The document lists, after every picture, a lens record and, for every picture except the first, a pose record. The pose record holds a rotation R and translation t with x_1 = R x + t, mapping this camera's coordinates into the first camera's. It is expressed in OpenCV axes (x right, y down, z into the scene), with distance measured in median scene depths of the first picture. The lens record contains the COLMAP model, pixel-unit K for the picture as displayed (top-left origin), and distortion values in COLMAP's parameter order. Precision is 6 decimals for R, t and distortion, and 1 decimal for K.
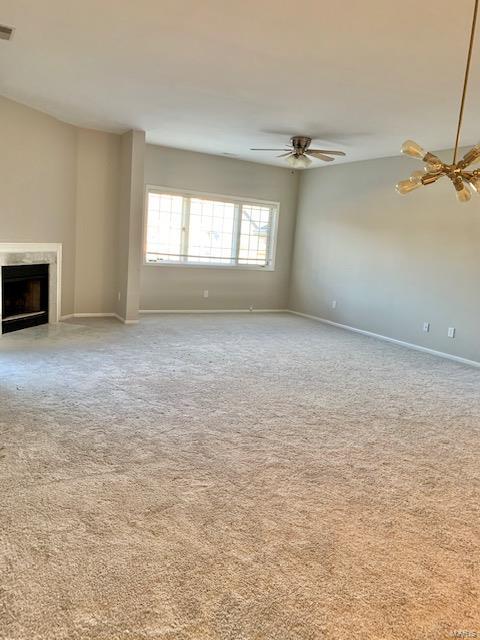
lens RADIAL K [[482.6, 0, 240.0], [0, 482.6, 320.0], [0, 0, 1]] dist [0.073771, -0.097910]
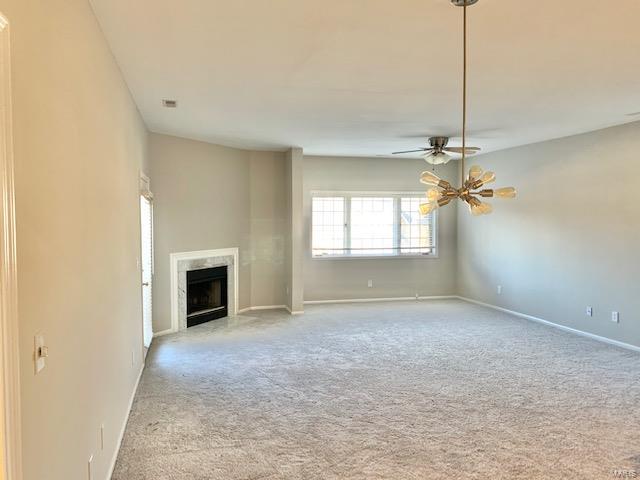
lens RADIAL K [[482.6, 0, 315.0], [0, 482.6, 240.3], [0, 0, 1]] dist [0.073771, -0.097910]
pose [[0.966031, -0.065263, -0.250048, 0.138920], [0.031865, 0.990284, -0.135357, -0.013834], [0.256453, 0.122791, 0.958725, -0.092502]]
